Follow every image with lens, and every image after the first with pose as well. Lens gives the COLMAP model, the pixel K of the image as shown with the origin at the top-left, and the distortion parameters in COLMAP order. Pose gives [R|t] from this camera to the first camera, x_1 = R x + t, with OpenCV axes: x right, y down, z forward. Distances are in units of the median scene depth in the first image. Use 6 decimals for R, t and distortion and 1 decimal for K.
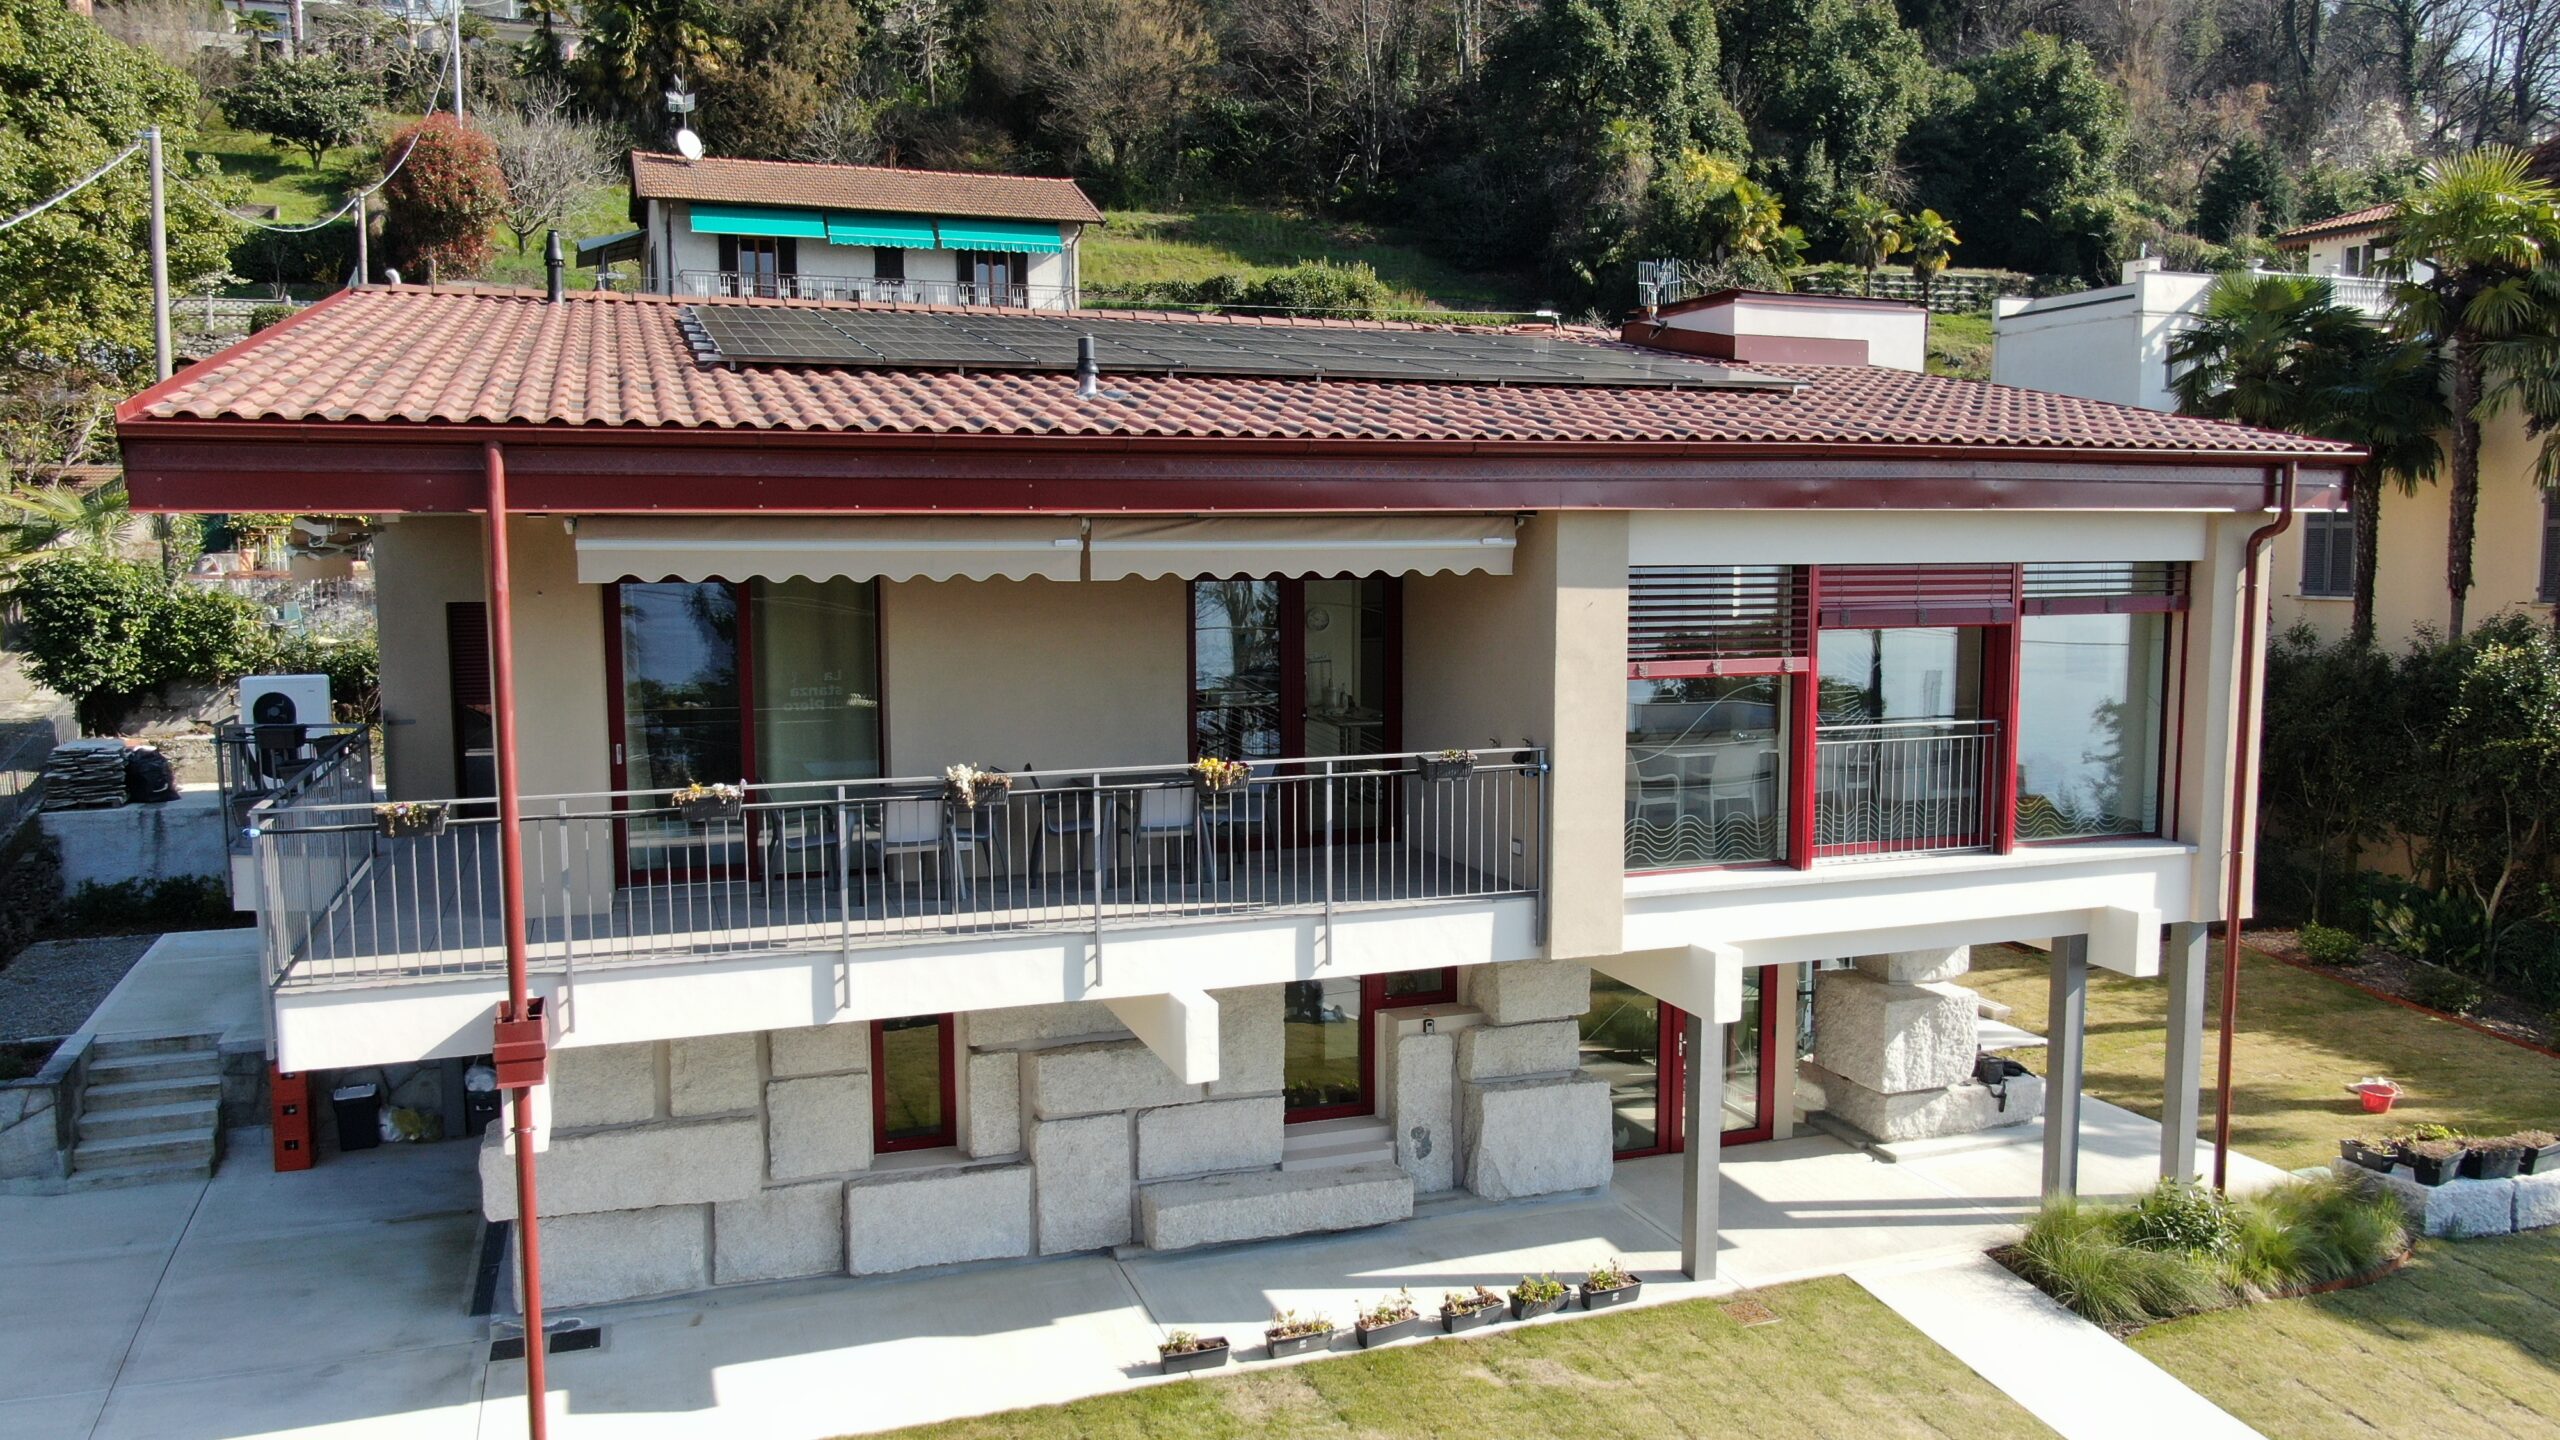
lens RADIAL K [[1843.4, 0, 1281.2], [0, 1843.4, 717.5], [0, 0, 1]] dist [-0.013473, 0.003787]
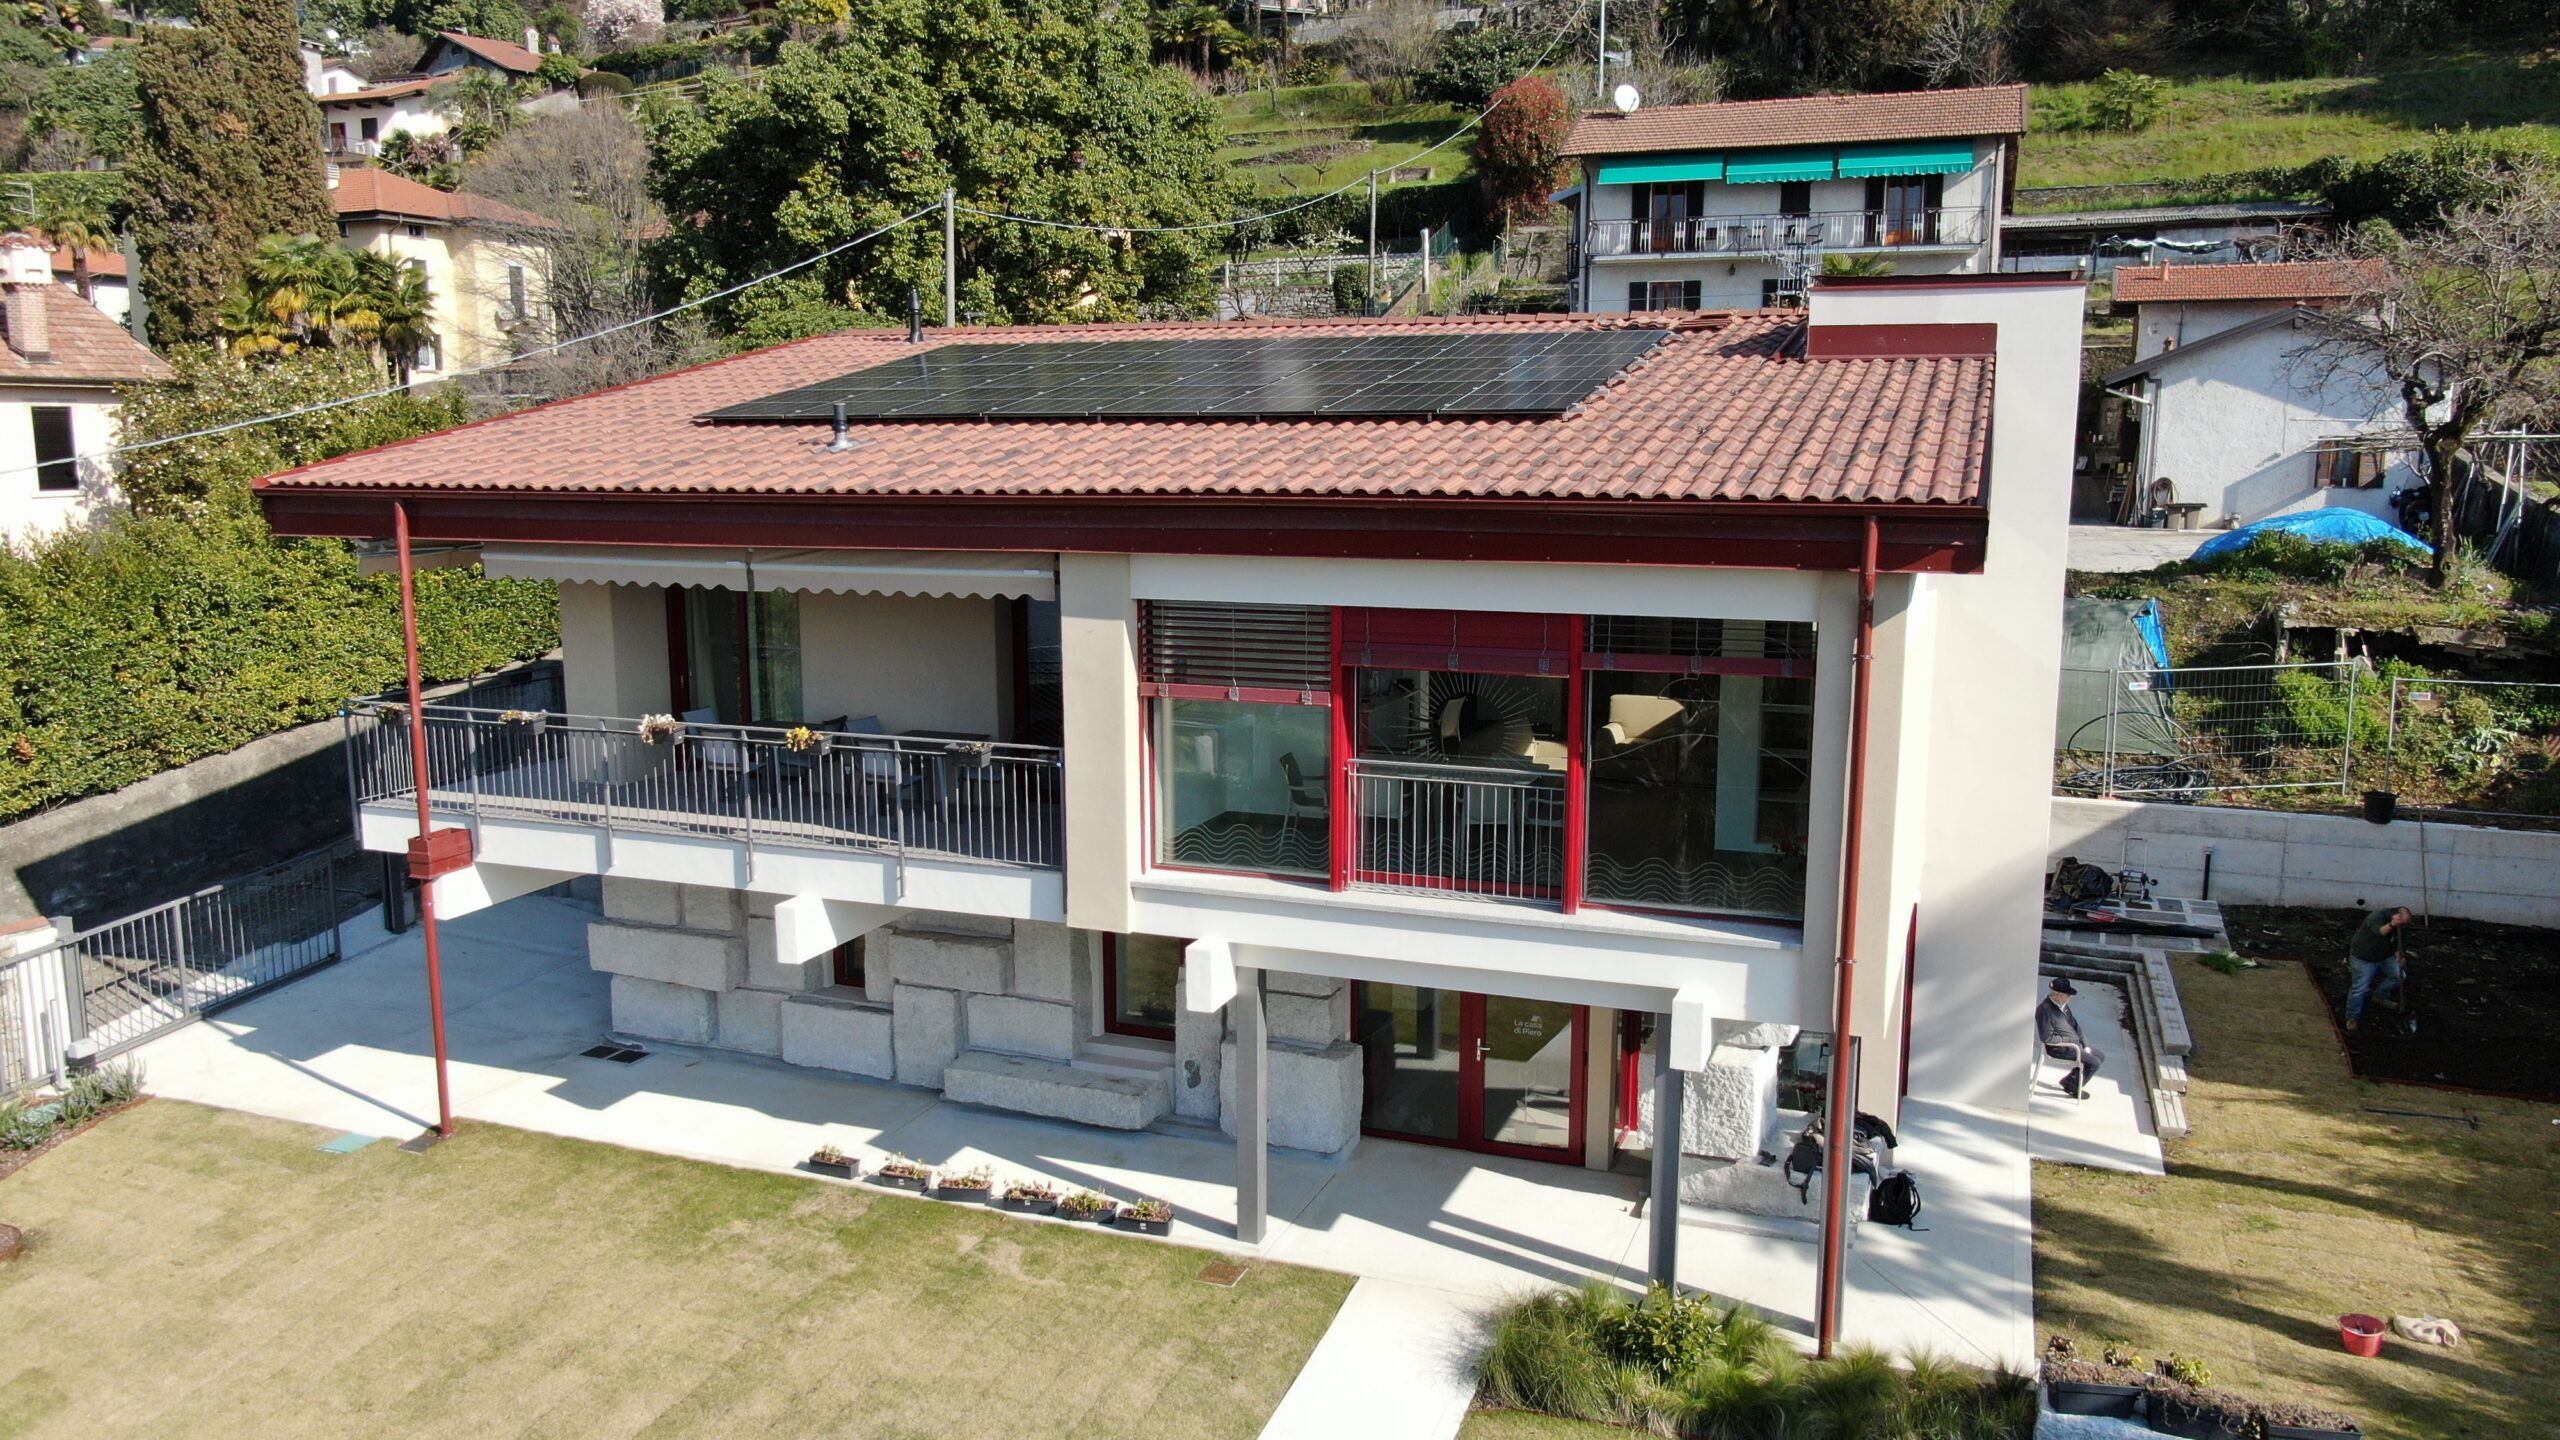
lens RADIAL K [[1843.4, 0, 1281.5], [0, 1843.4, 722.8], [0, 0, 1]] dist [-0.013473, 0.003787]
pose [[0.756413, 0.107147, -0.645259, 0.892464], [-0.067619, 0.994016, 0.085792, -0.098794], [0.650590, -0.021263, 0.759132, 0.168306]]
